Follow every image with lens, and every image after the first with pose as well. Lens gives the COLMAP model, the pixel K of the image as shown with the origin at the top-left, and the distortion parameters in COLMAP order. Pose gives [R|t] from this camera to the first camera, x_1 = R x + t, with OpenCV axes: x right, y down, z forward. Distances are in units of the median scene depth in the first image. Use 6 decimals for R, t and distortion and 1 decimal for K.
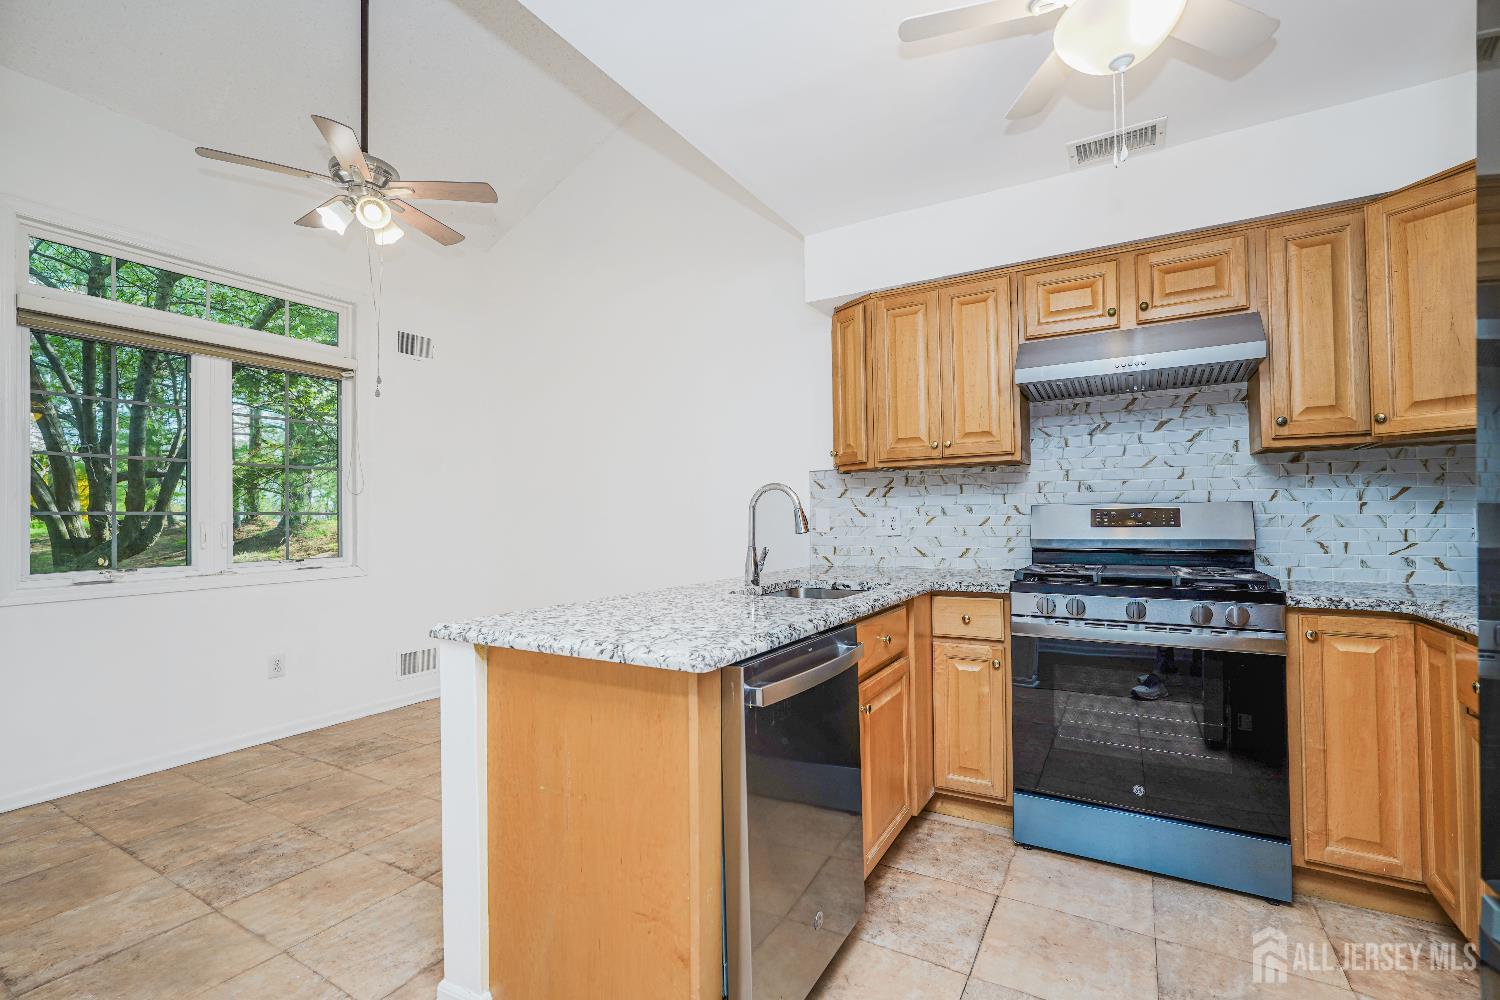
lens RADIAL K [[665.5, 0, 750.9], [0, 665.5, 509.5], [0, 0, 1]] dist [0.001061, 0.005376]
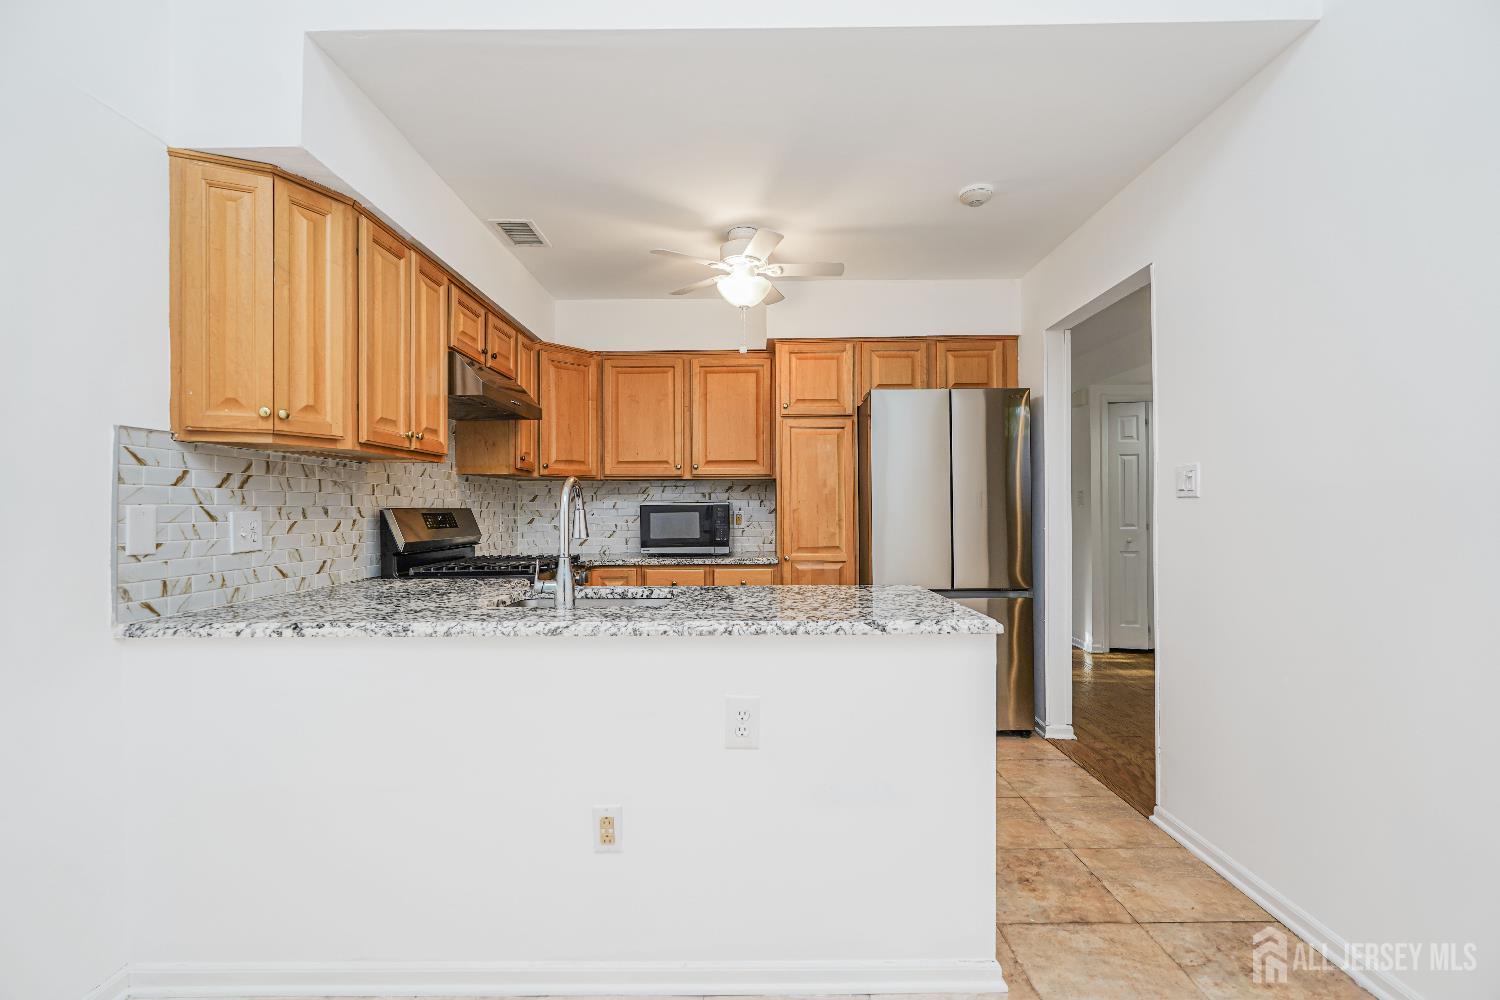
lens RADIAL K [[665.5, 0, 750.9], [0, 665.5, 503.6], [0, 0, 1]] dist [0.001061, 0.005376]
pose [[-0.500888, 0.017112, 0.865343, -0.588328], [-0.008786, 0.999652, -0.024853, 0.005688], [-0.865468, -0.020052, -0.500563, 0.928534]]
